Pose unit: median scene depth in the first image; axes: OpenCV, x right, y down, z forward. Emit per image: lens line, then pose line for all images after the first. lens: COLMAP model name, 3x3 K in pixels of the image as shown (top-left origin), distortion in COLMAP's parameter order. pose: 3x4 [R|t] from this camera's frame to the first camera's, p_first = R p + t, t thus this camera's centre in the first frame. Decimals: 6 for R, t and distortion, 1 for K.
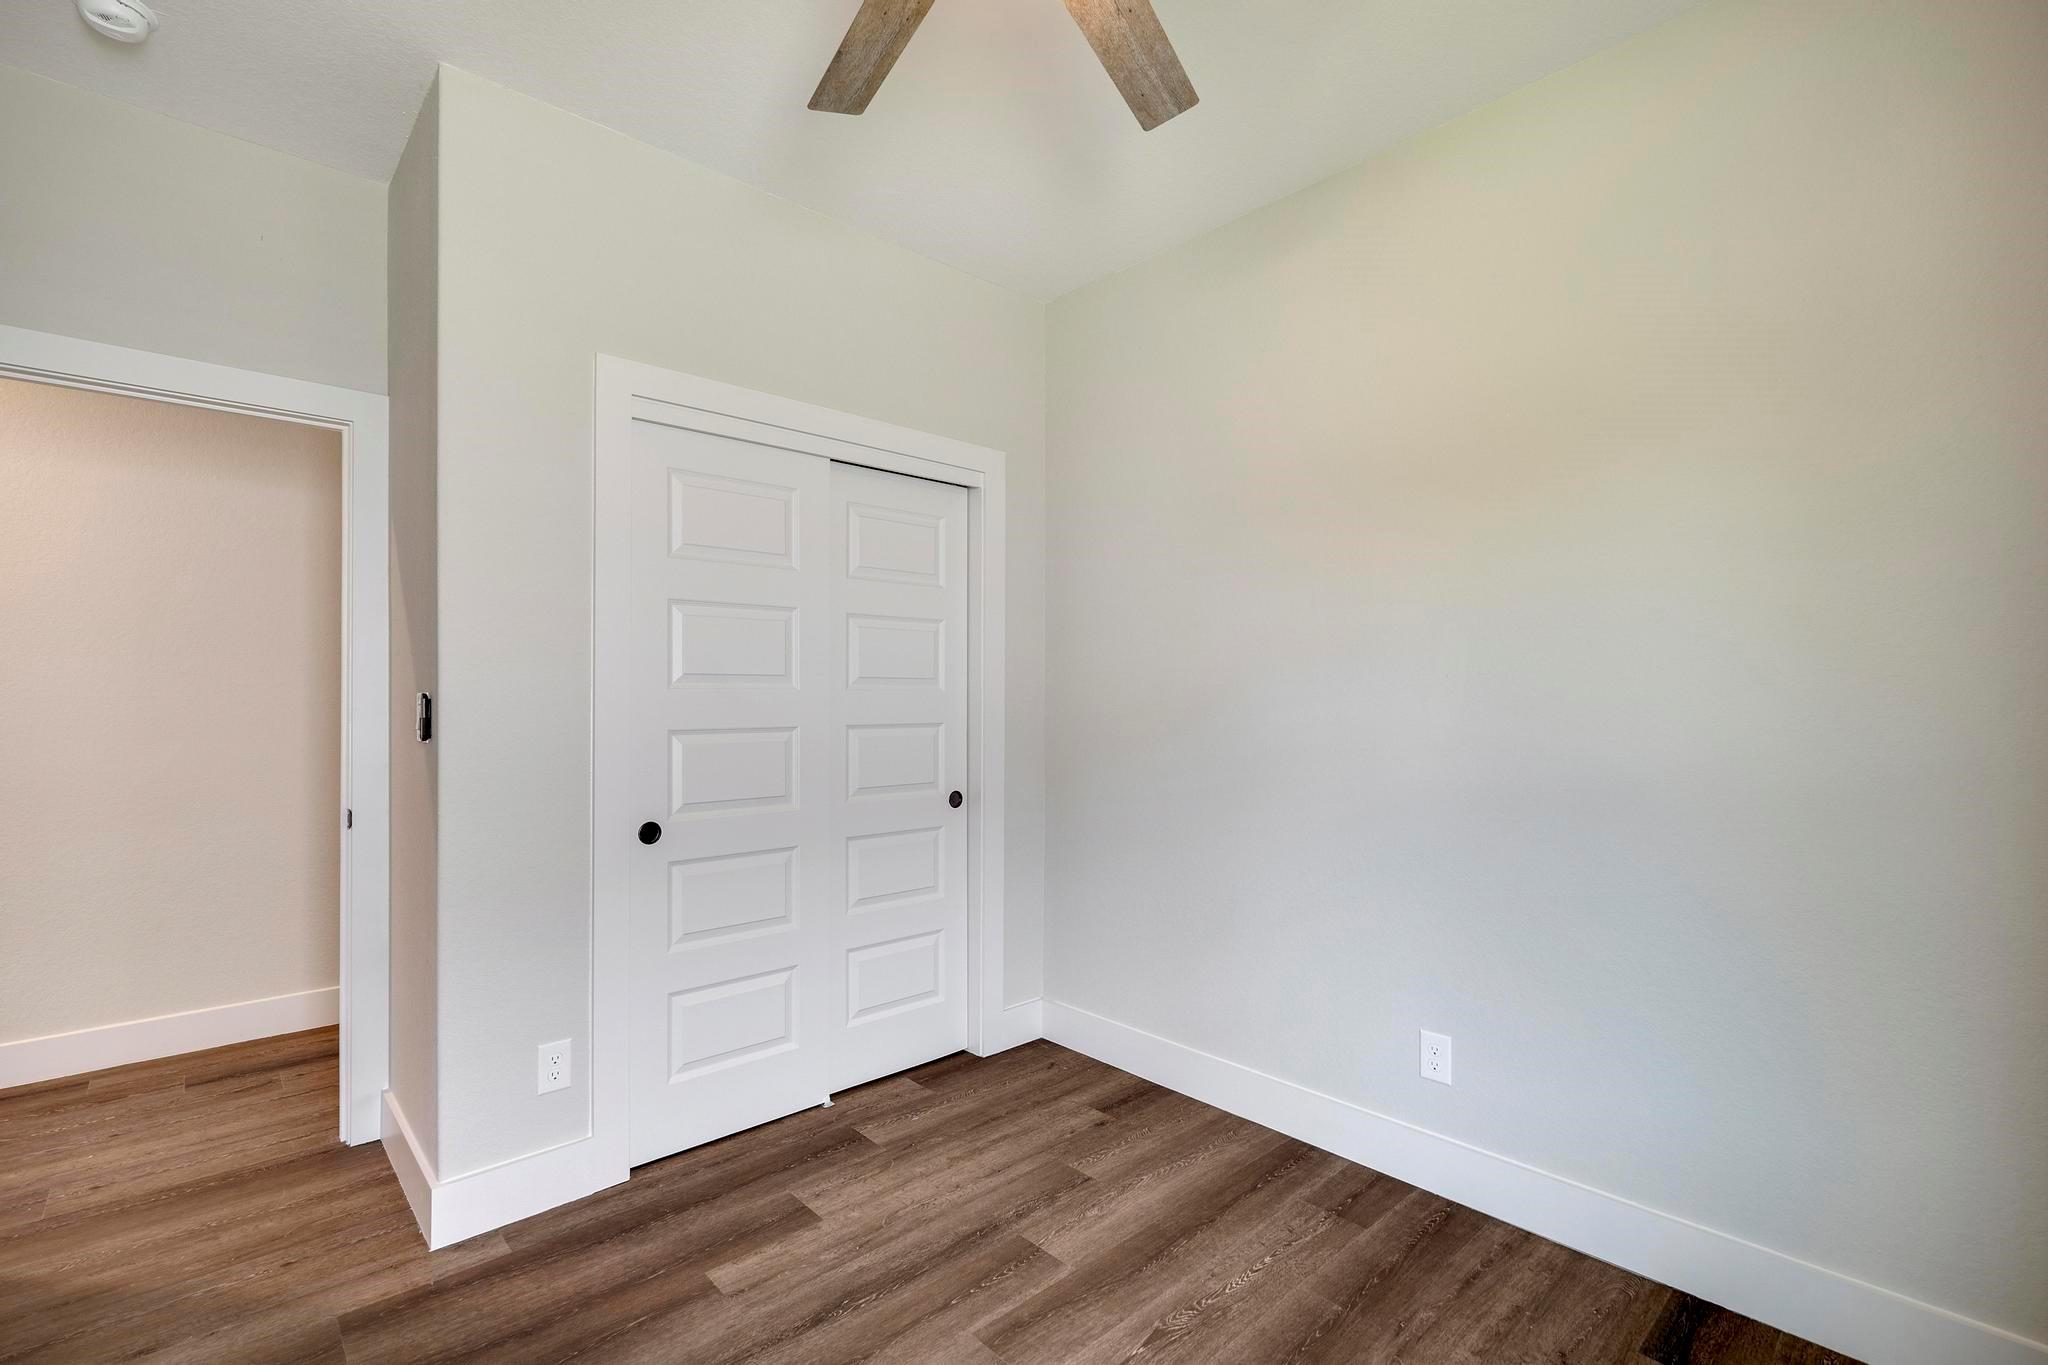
lens RADIAL K [[910.1, 0, 1021.5], [0, 910.1, 687.6], [0, 0, 1]] dist [-0.001919, -0.000142]
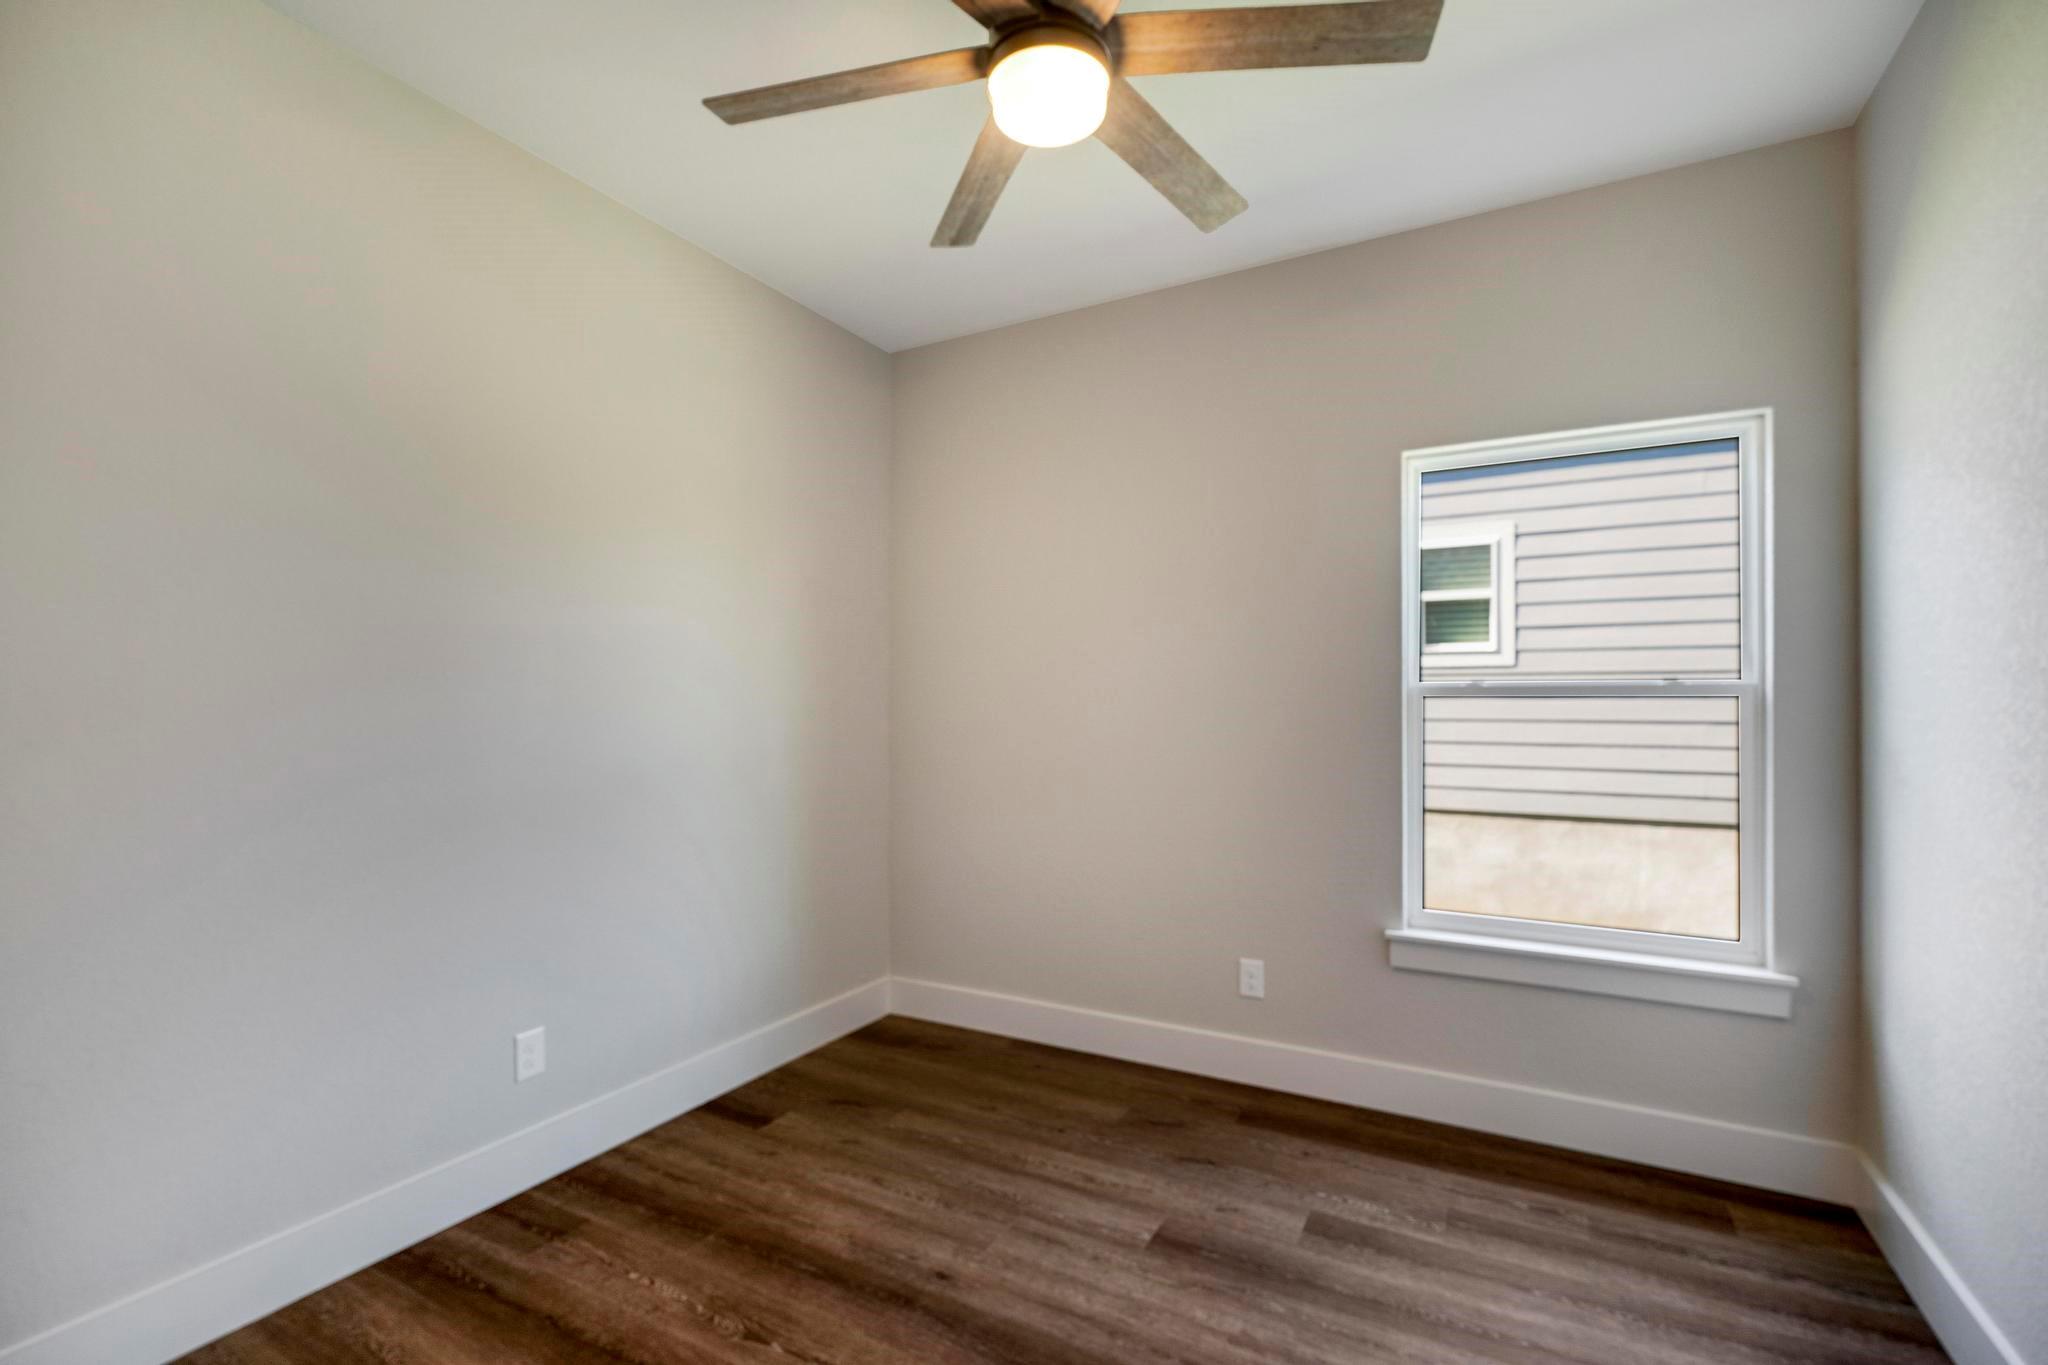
lens RADIAL K [[910.1, 0, 1022.2], [0, 910.1, 692.7], [0, 0, 1]] dist [-0.001919, -0.000142]
pose [[-0.314861, 0.009777, 0.949088, -0.747204], [-0.006640, 0.999900, -0.012503, 0.010045], [-0.949115, -0.010239, -0.314764, 0.861717]]
